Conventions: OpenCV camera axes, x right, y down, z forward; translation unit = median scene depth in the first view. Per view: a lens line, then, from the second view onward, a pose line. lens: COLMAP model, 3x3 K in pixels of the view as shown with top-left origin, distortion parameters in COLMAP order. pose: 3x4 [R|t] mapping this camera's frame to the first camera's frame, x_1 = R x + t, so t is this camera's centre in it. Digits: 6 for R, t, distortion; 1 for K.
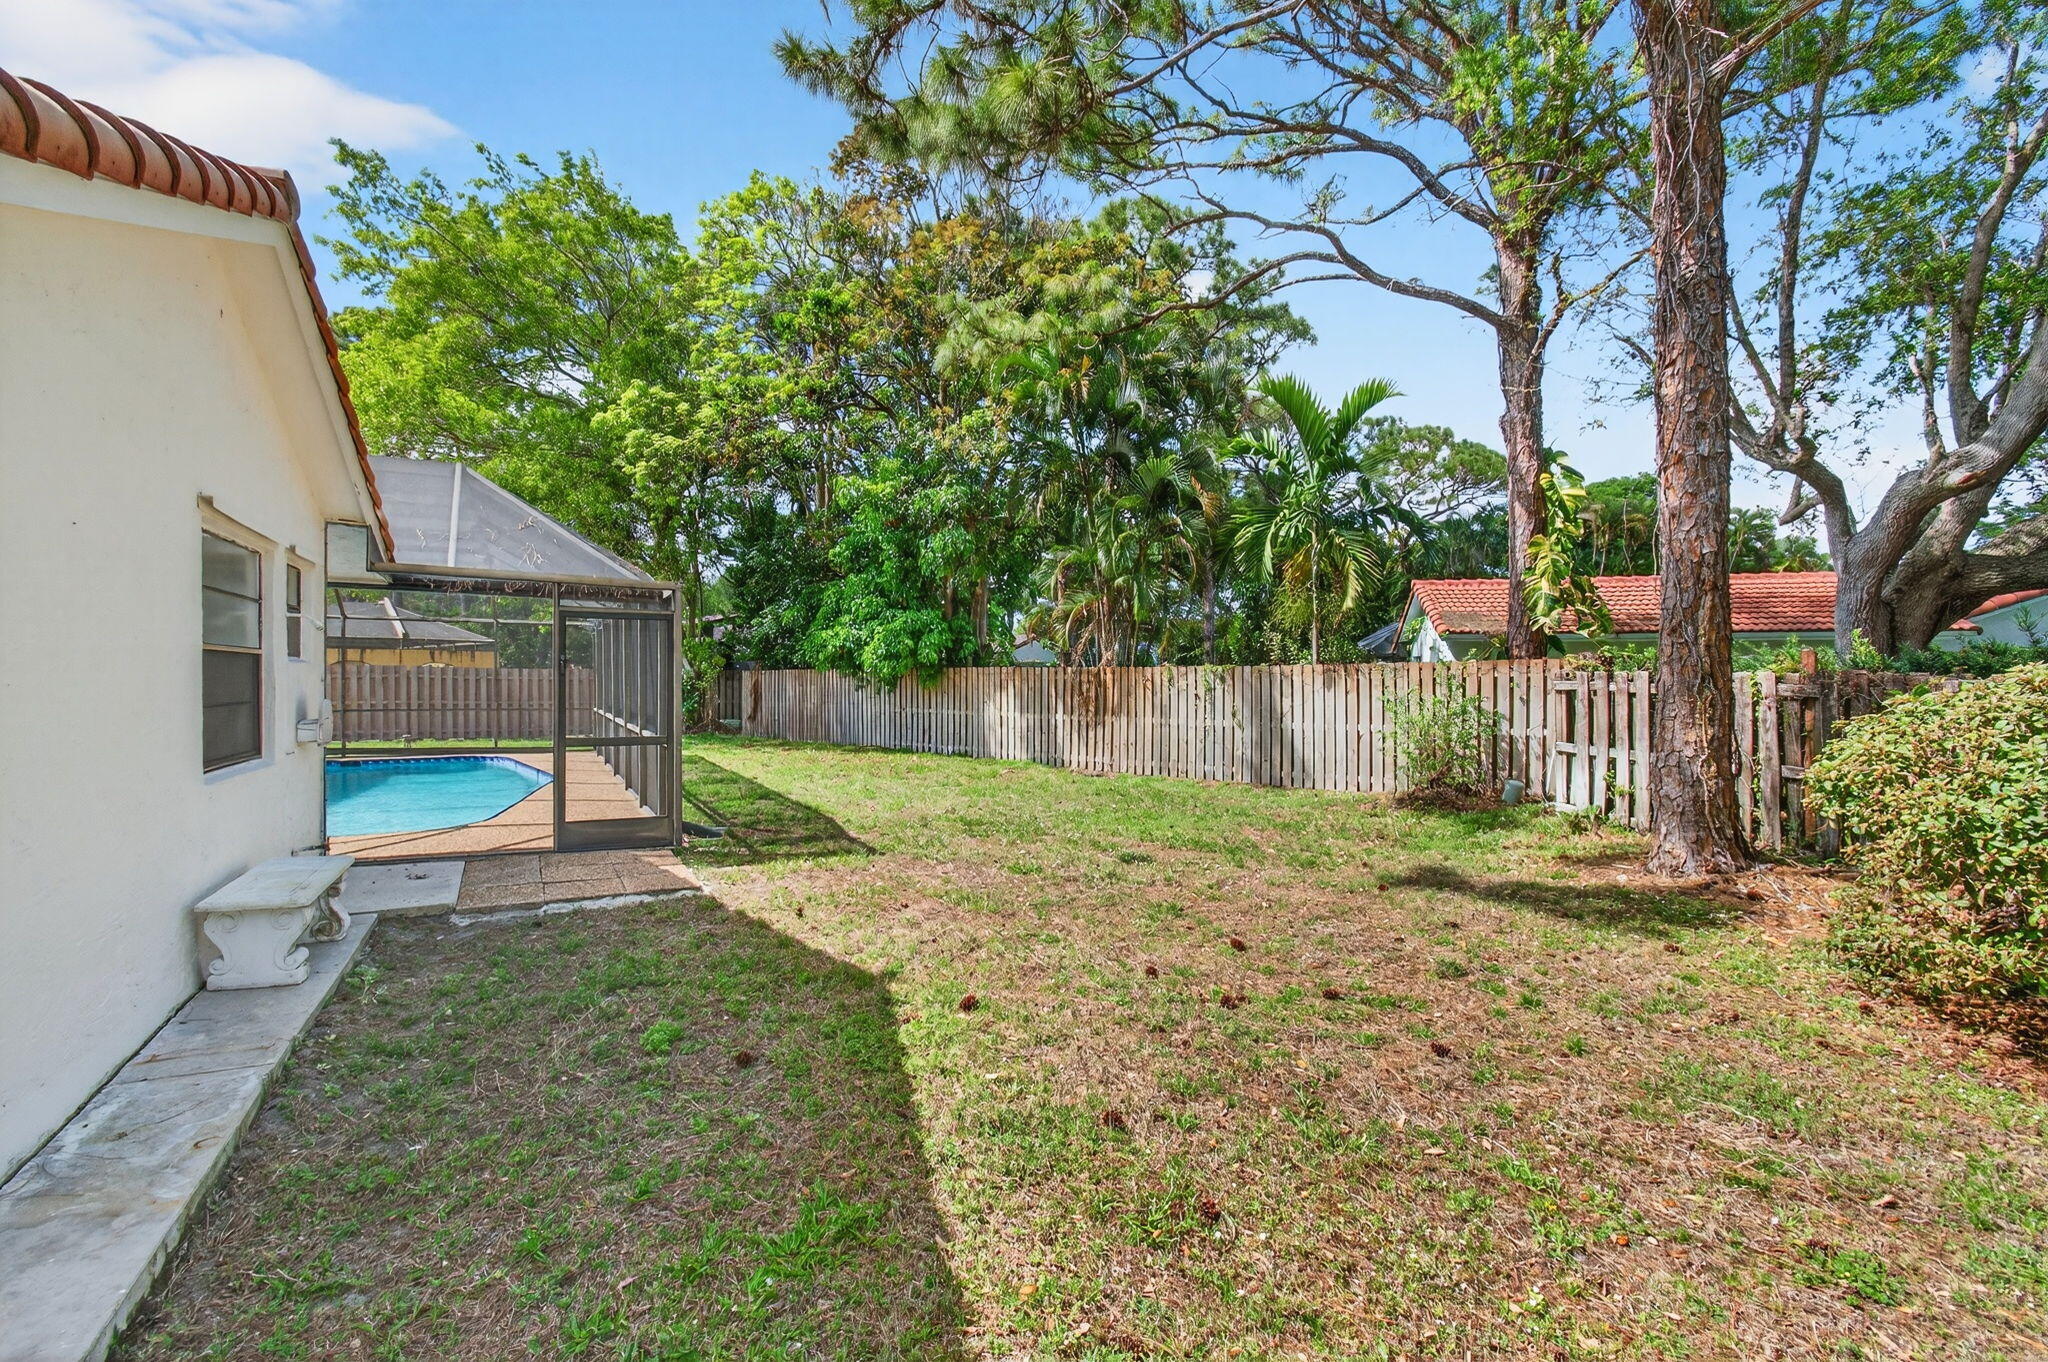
lens RADIAL K [[915.8, 0, 992.1], [0, 915.8, 683.9], [0, 0, 1]] dist [-0.029631, 0.016091]
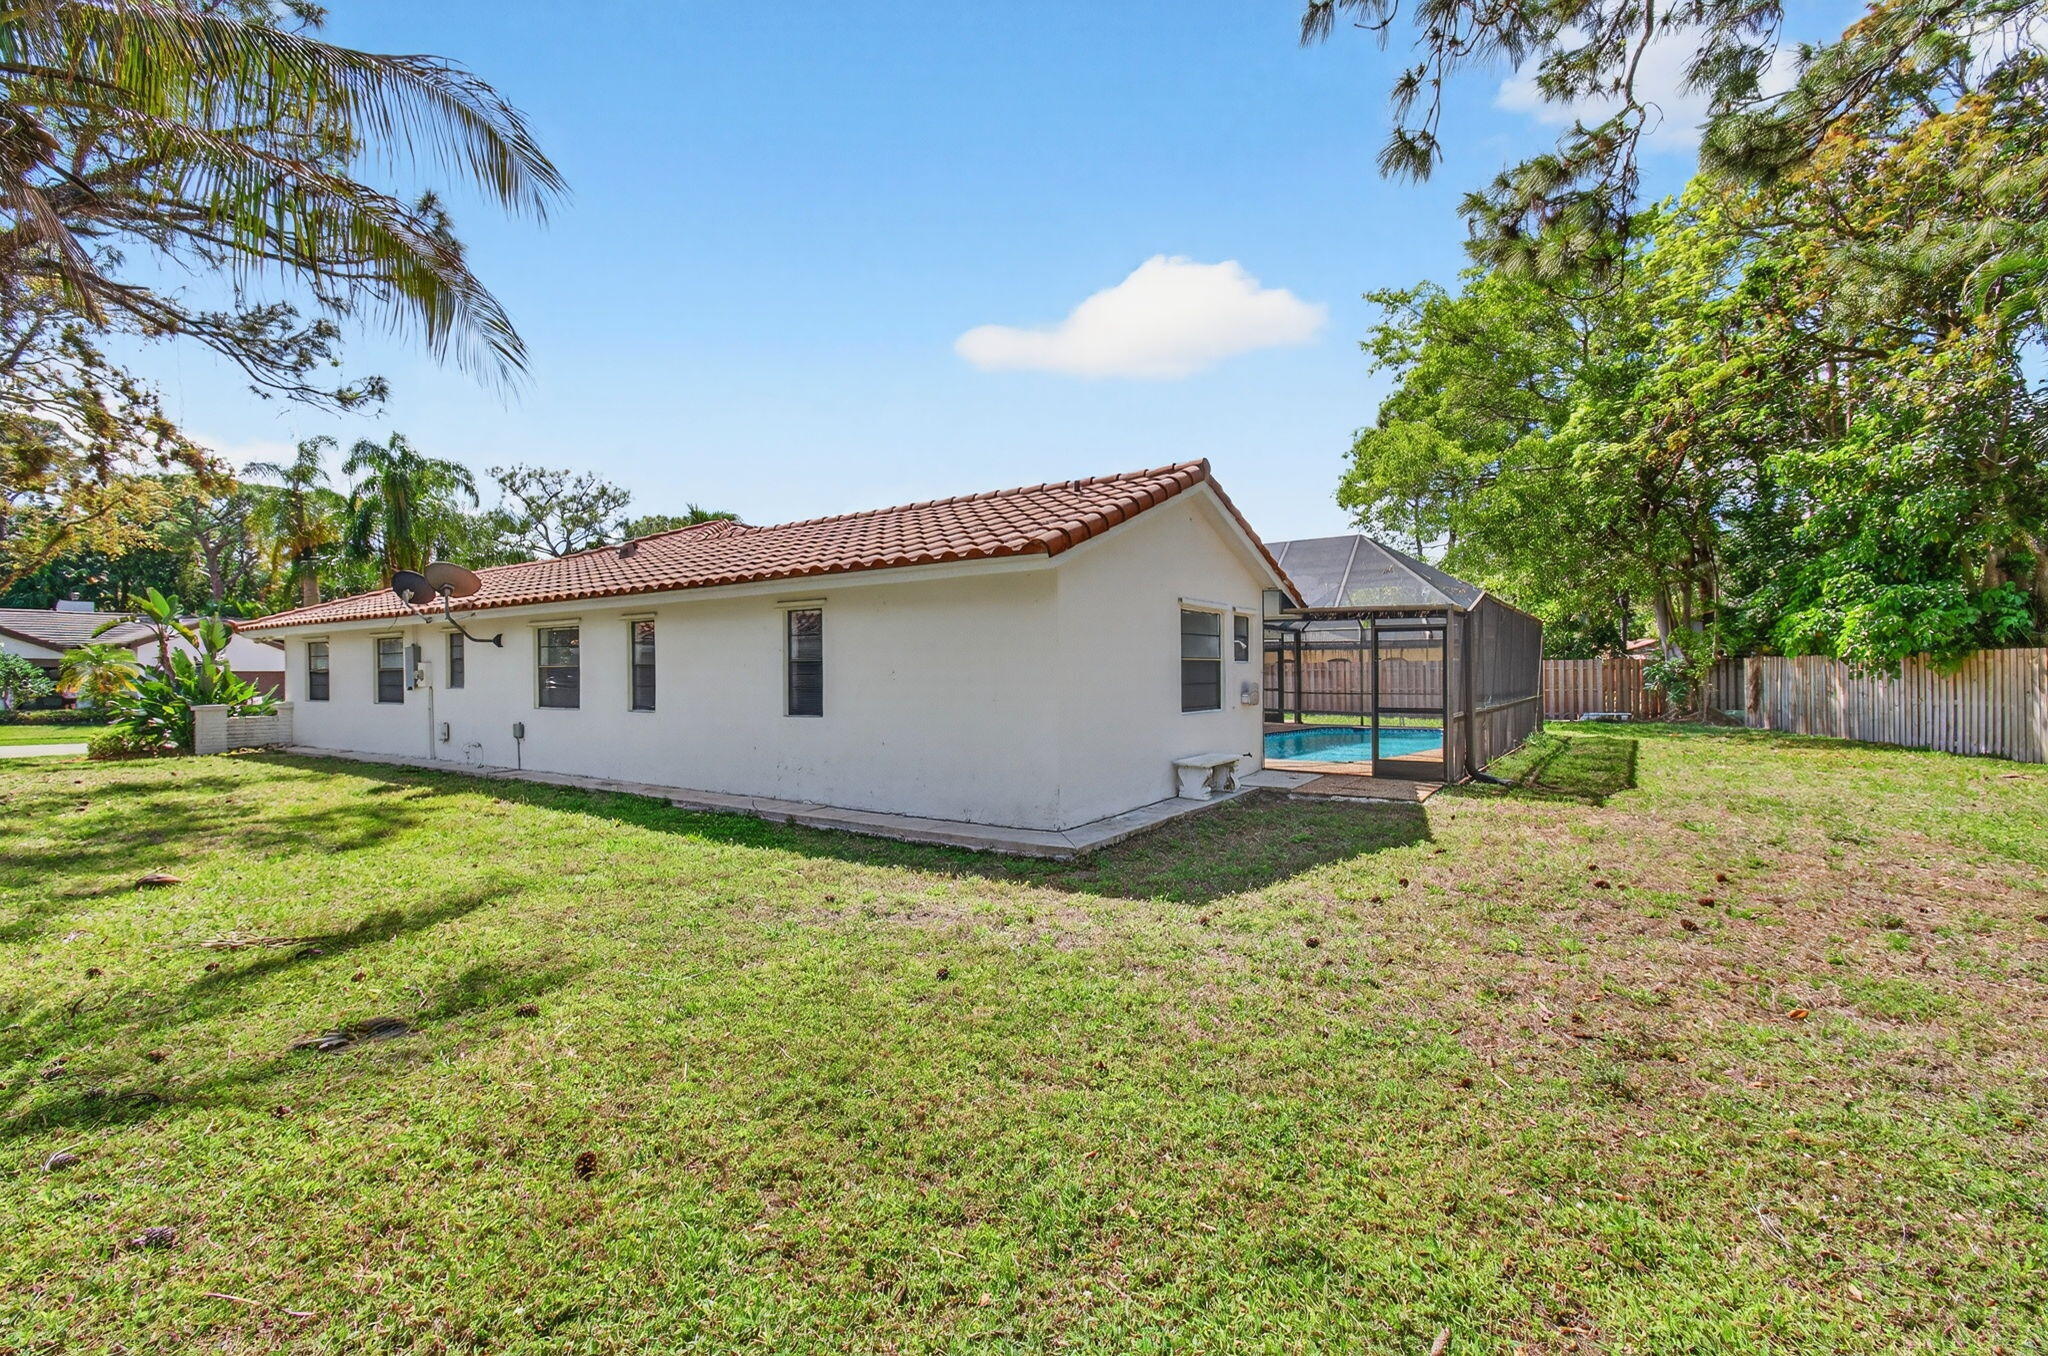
lens RADIAL K [[914.4, 0, 1021.1], [0, 914.4, 677.7], [0, 0, 1]] dist [0.000473, 0.000531]
pose [[0.470906, -0.003981, -0.882175, 0.323243], [0.007329, 0.999973, -0.000600, 0.002485], [0.882153, -0.006183, 0.470922, -0.160769]]
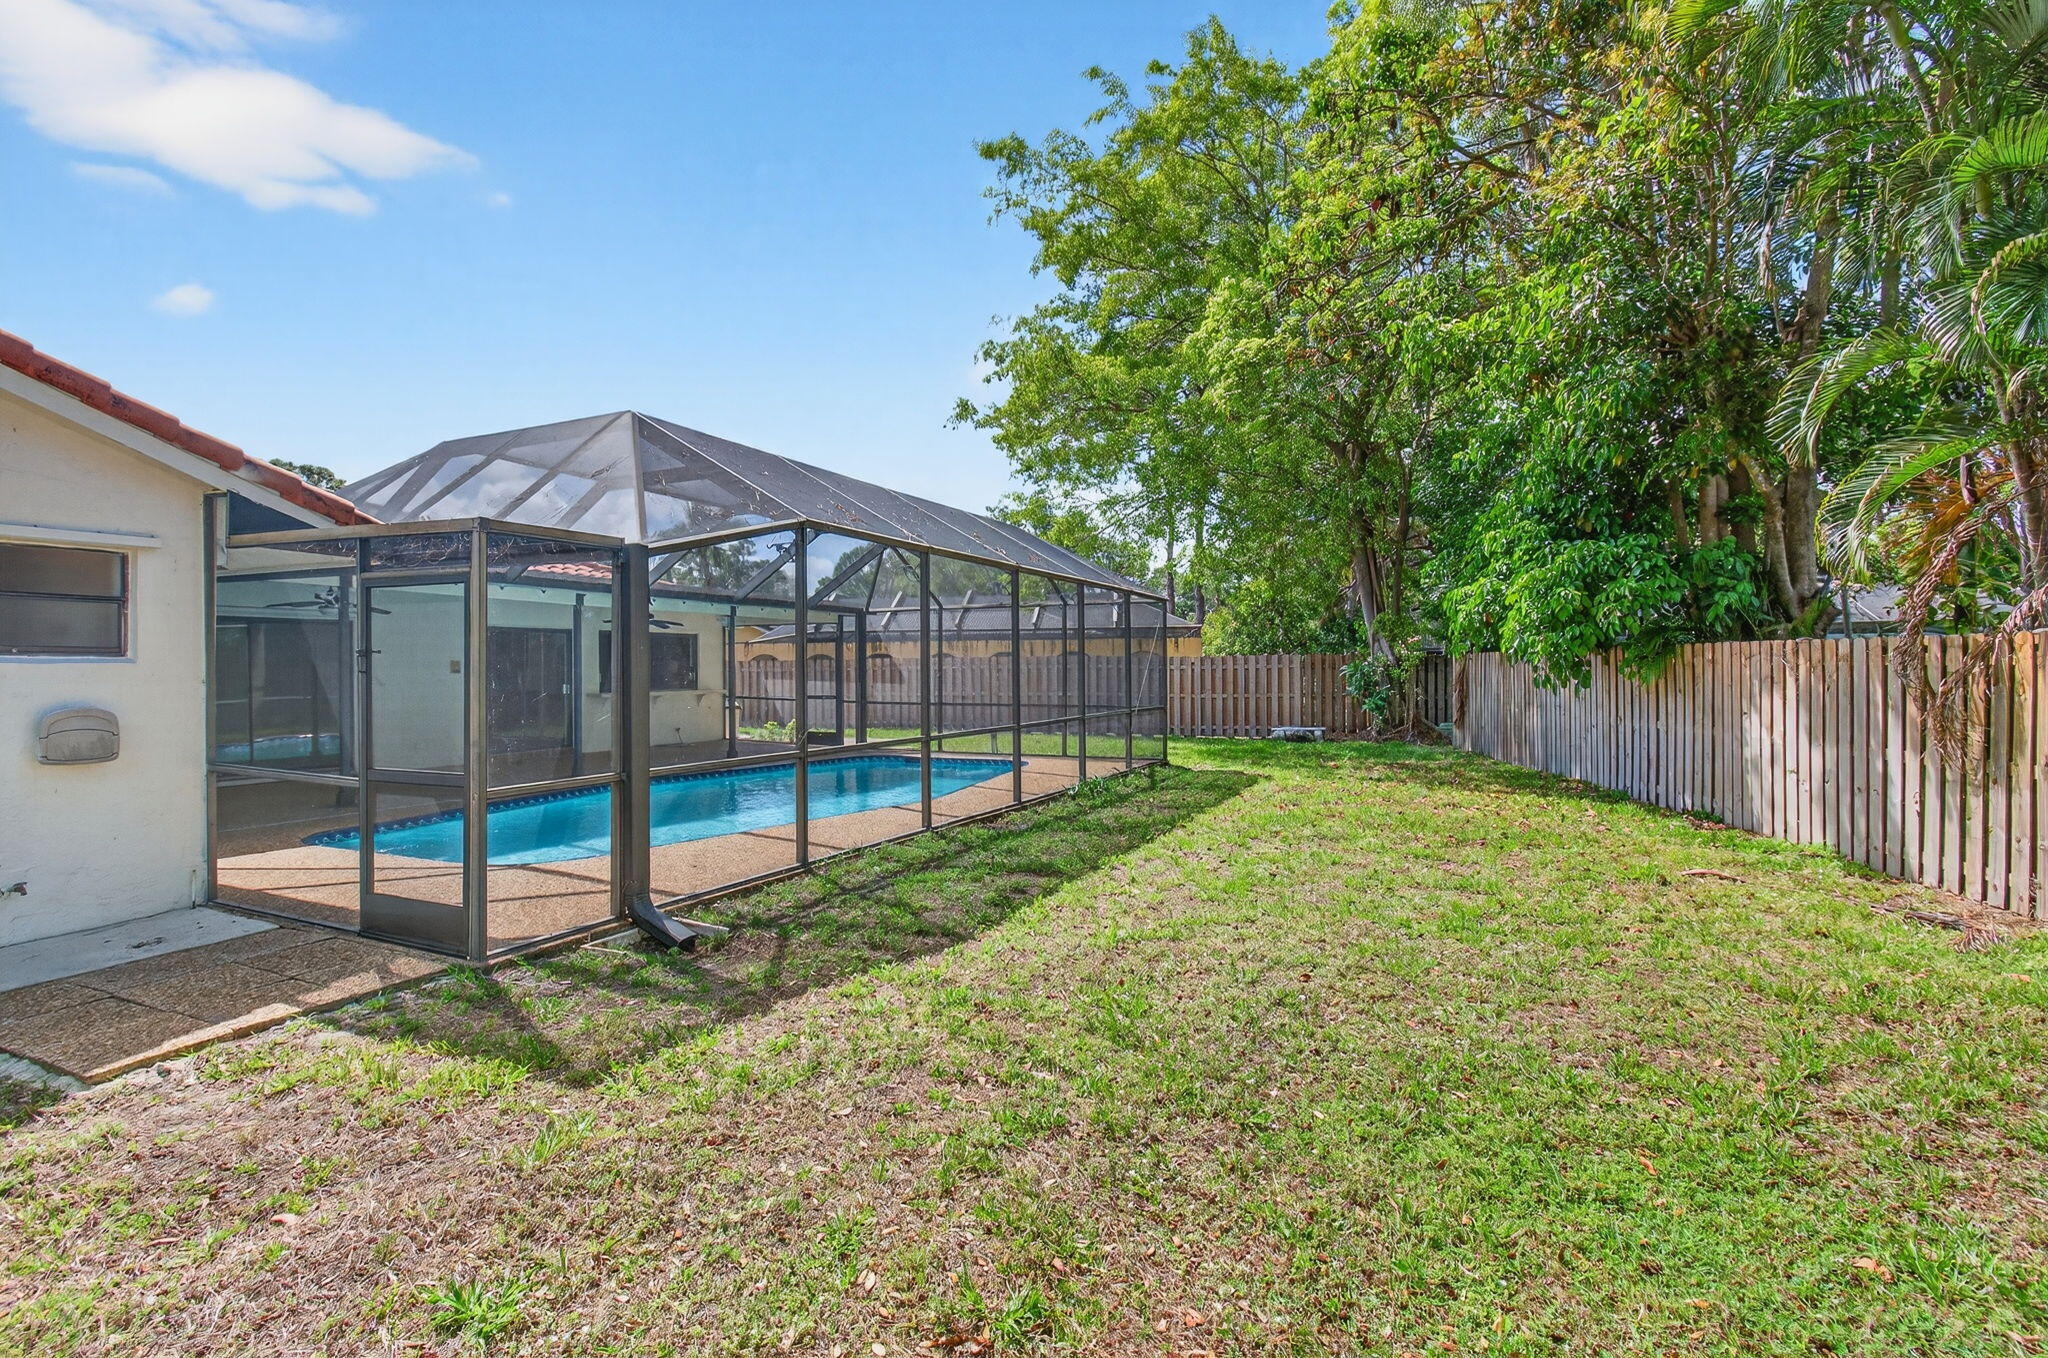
lens RADIAL K [[981.5, 0, 1025.6], [0, 981.5, 671.8], [0, 0, 1]] dist [-0.000501, 0.001370]
pose [[0.601925, -0.003357, -0.798546, 0.203946], [0.005073, 0.999987, -0.000380, -0.002994], [0.798537, -0.003822, 0.601934, 0.444334]]
